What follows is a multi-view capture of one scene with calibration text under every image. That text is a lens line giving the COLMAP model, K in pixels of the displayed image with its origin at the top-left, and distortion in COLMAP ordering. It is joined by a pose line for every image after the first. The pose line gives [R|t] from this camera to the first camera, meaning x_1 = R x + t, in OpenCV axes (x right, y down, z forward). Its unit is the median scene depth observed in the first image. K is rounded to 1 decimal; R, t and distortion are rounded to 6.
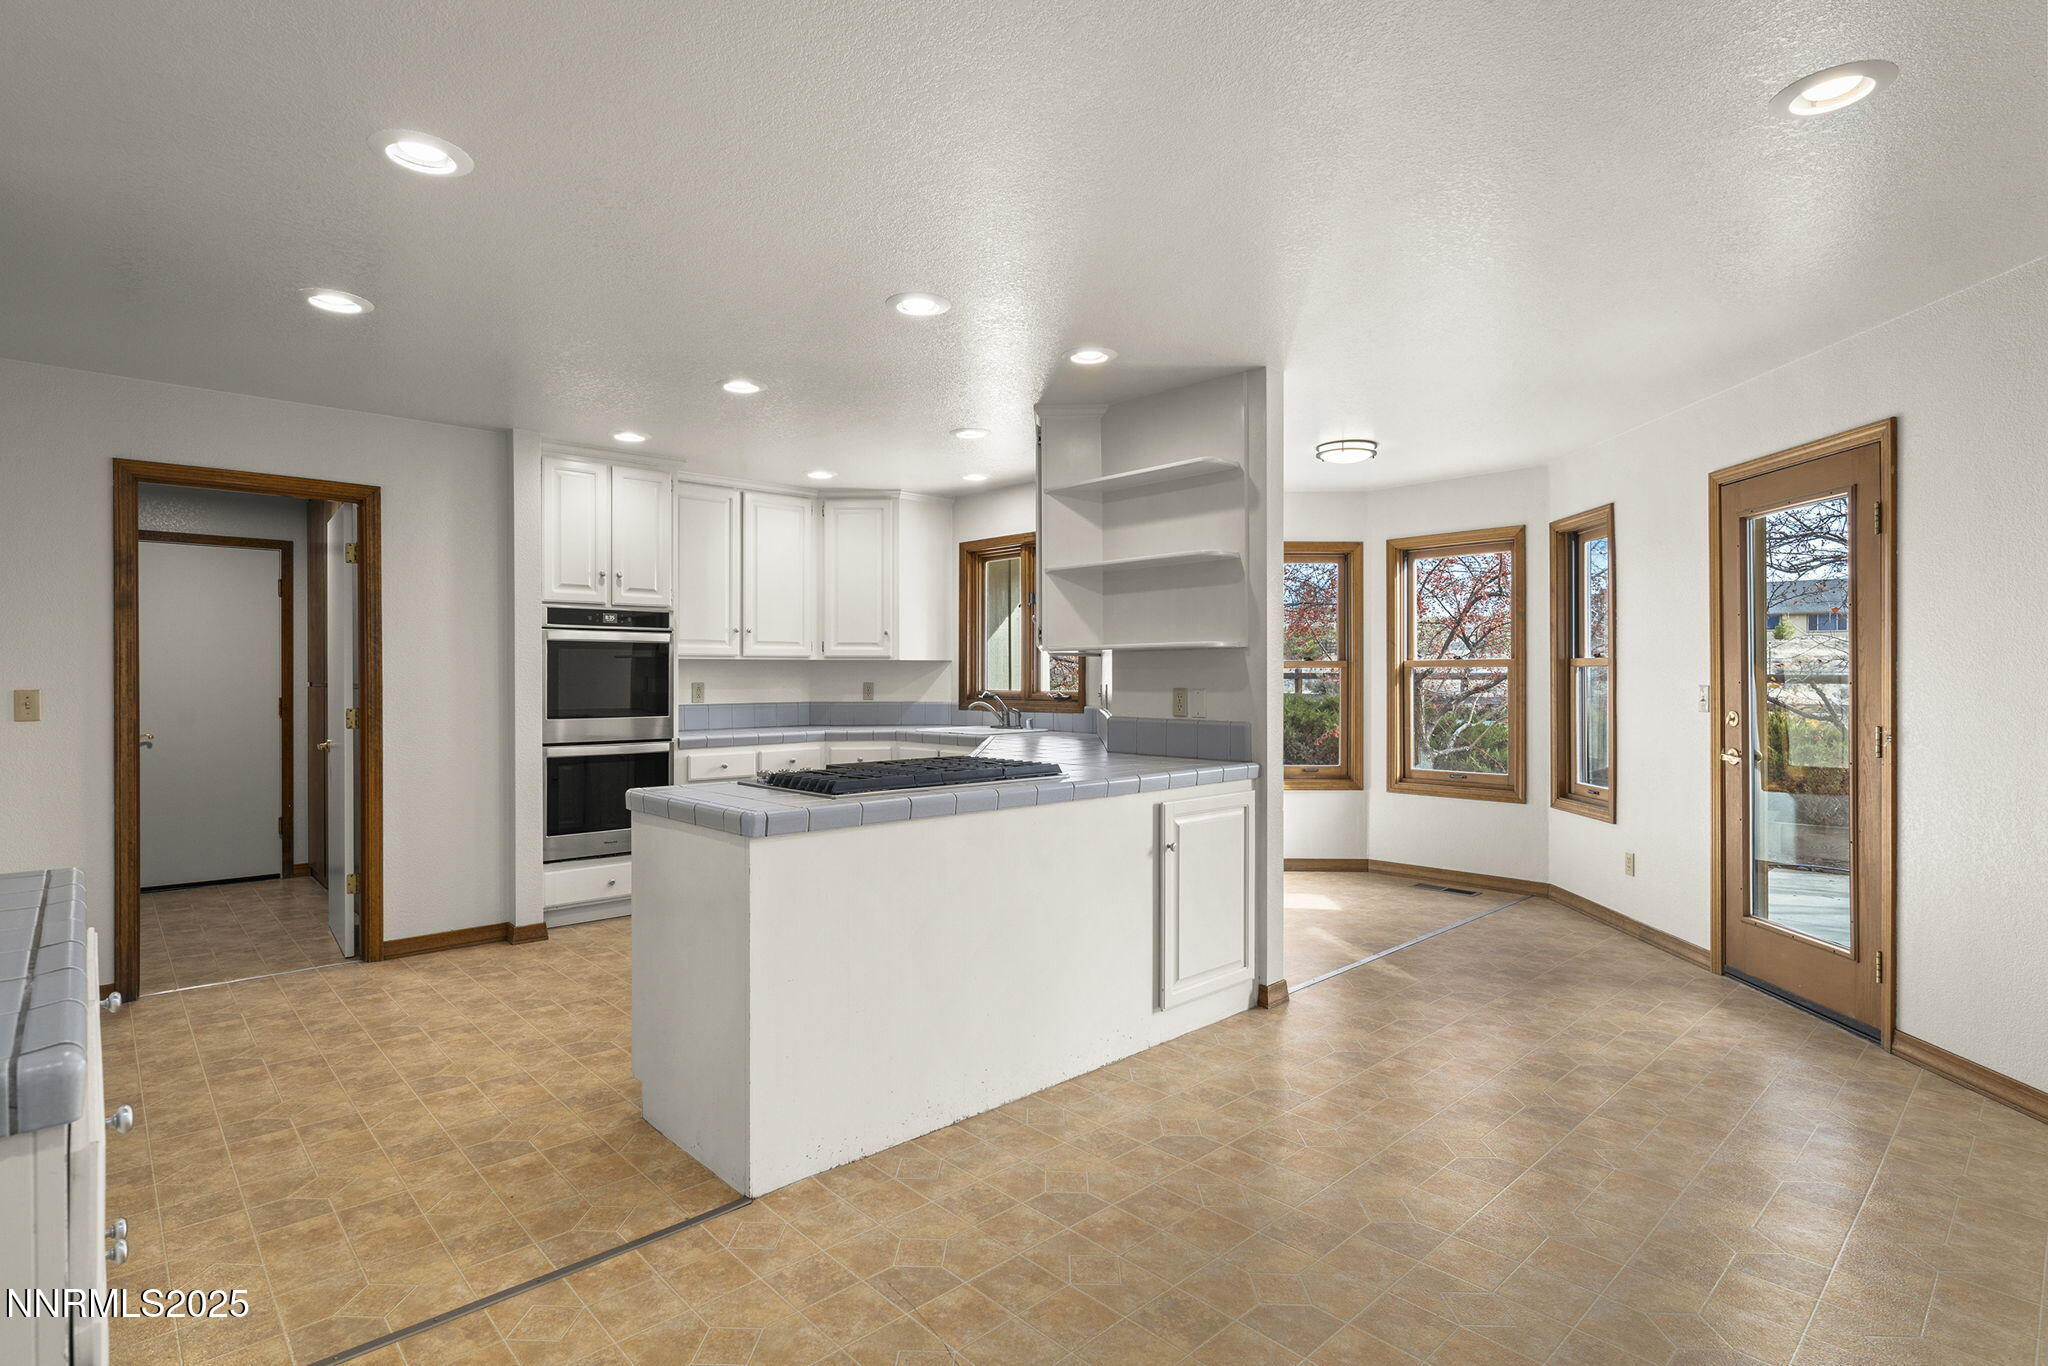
lens RADIAL K [[1018.8, 0, 1024.0], [0, 1018.8, 683.0], [0, 0, 1]] dist [-0.001264, -0.000126]
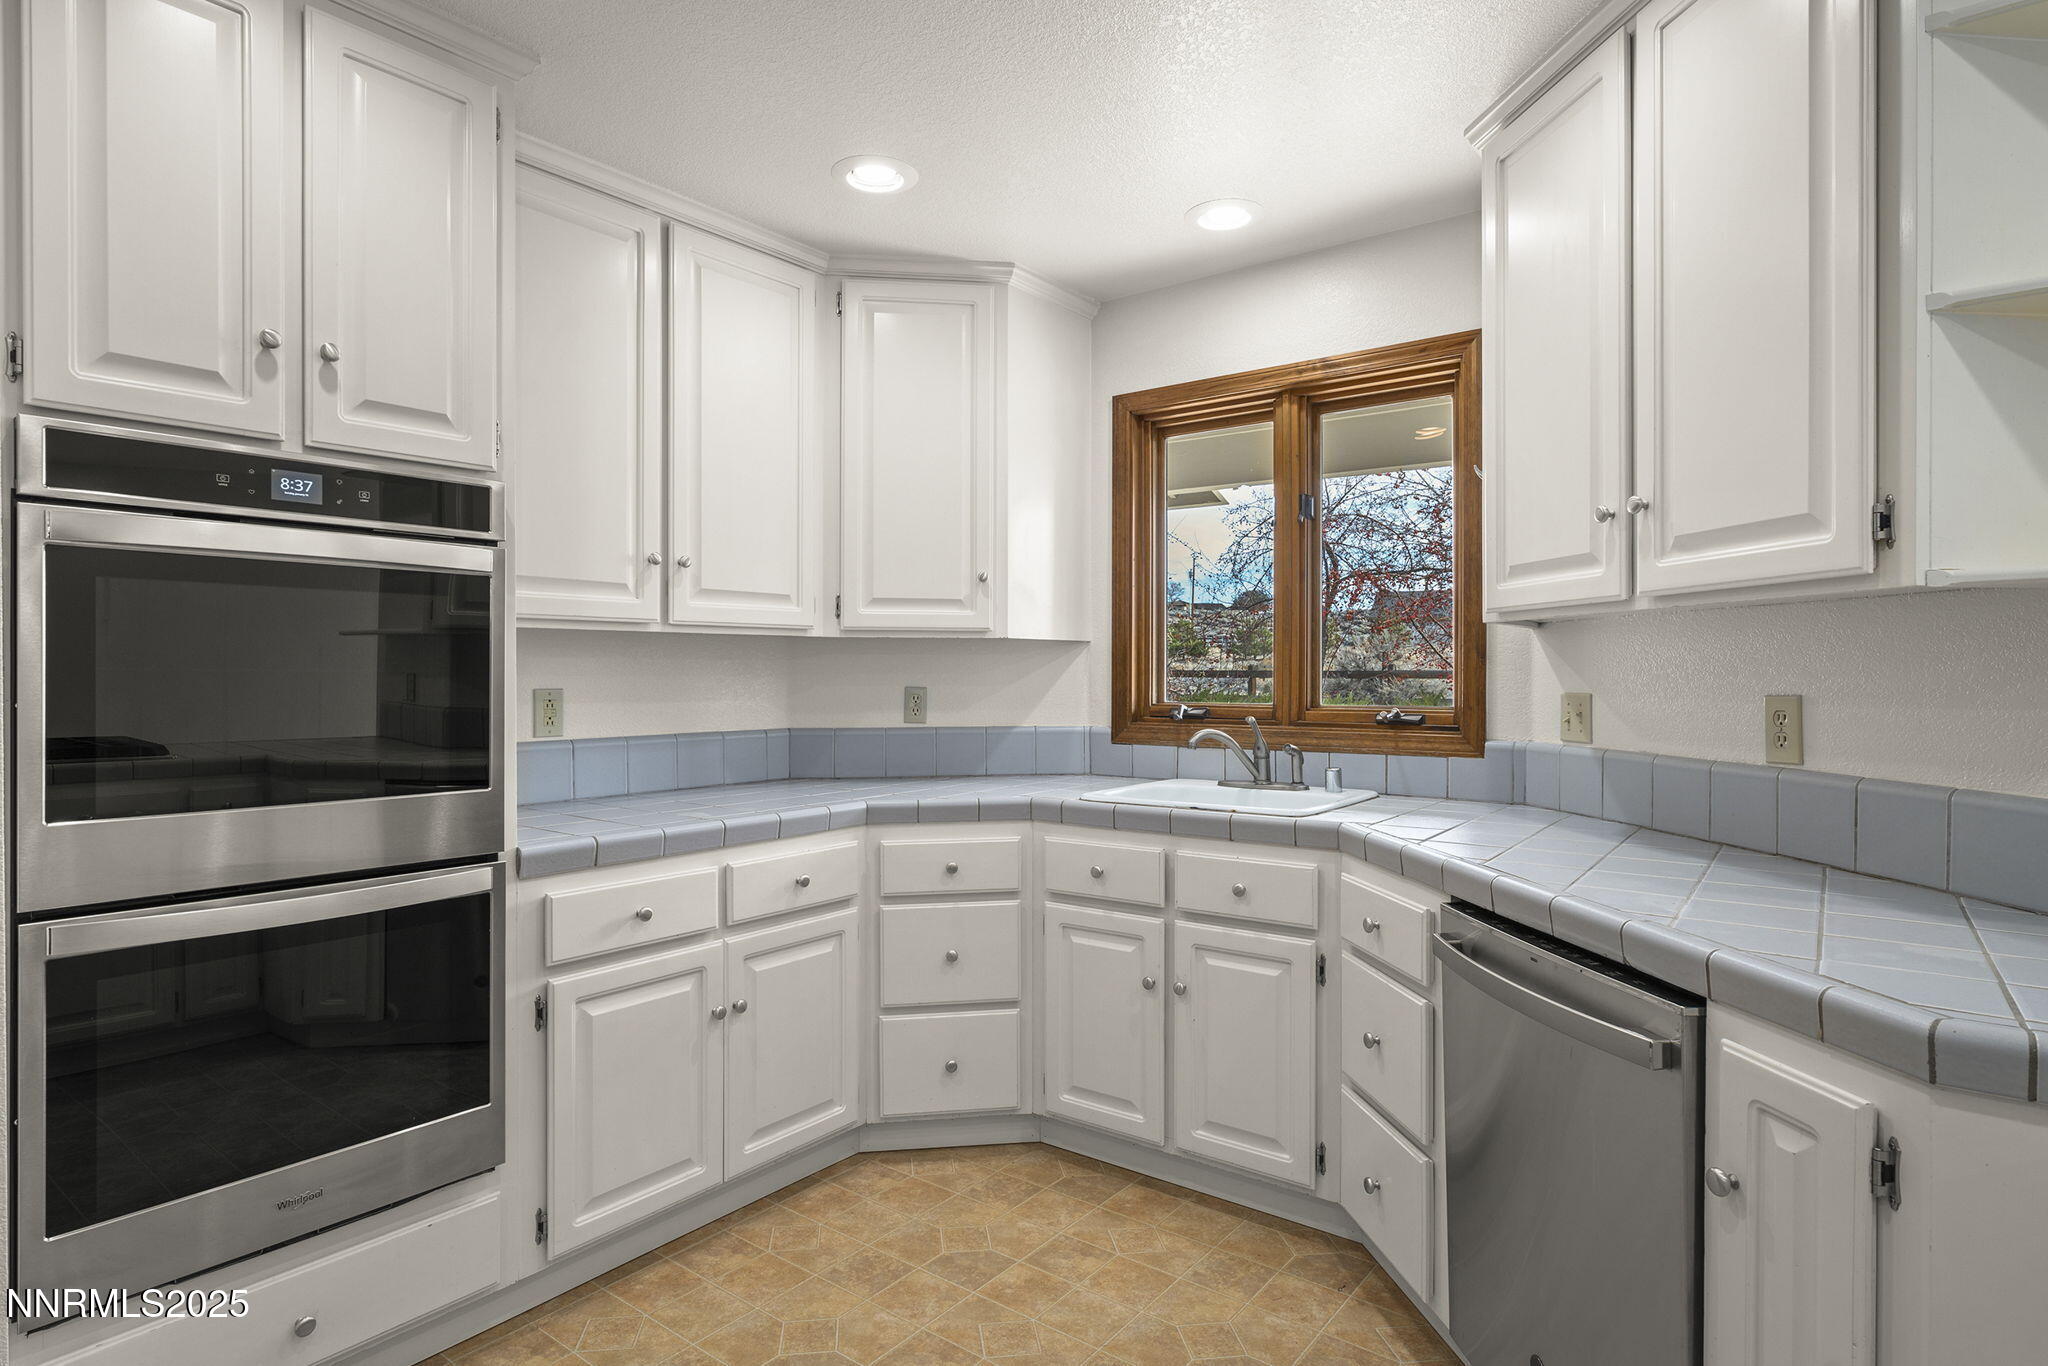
lens RADIAL K [[1099.2, 0, 1024.0], [0, 1099.2, 683.0], [0, 0, 1]] dist [-0.000501, 0.000032]
pose [[0.986467, -0.001316, 0.163955, -0.214092], [0.000969, 0.999997, 0.002200, -0.003658], [-0.163957, -0.002012, 0.986465, 0.558344]]
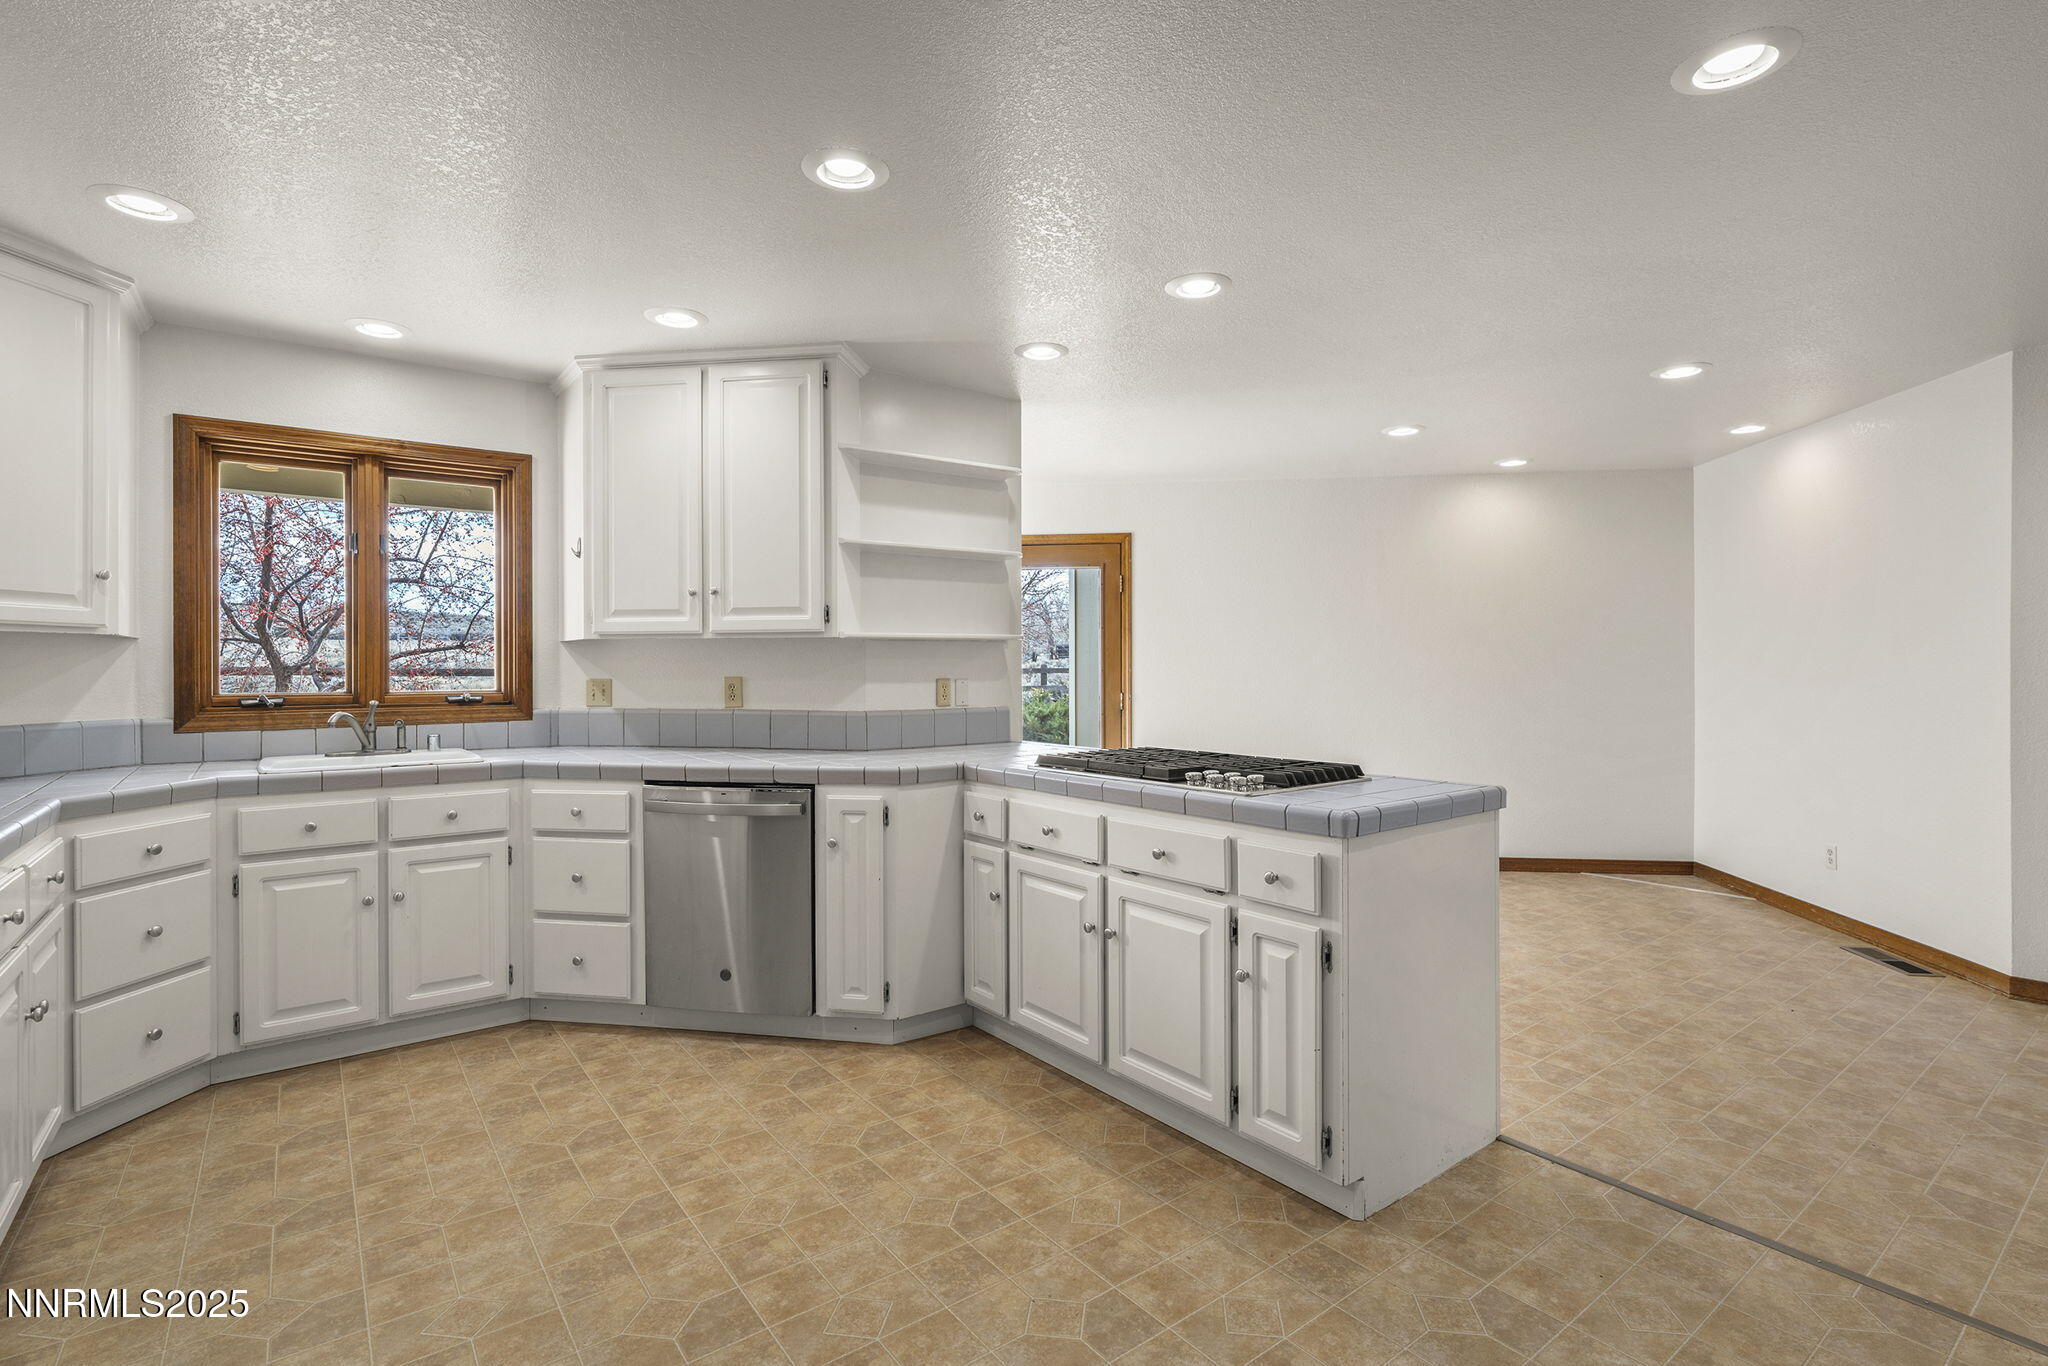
lens RADIAL K [[950.1, 0, 1007.9], [0, 950.1, 675.6], [0, 0, 1]] dist [-0.004620, -0.000049]
pose [[0.109530, -0.008235, 0.993949, -0.562953], [0.009365, 0.999930, 0.007253, -0.003029], [-0.993939, 0.008514, 0.109599, 0.589515]]
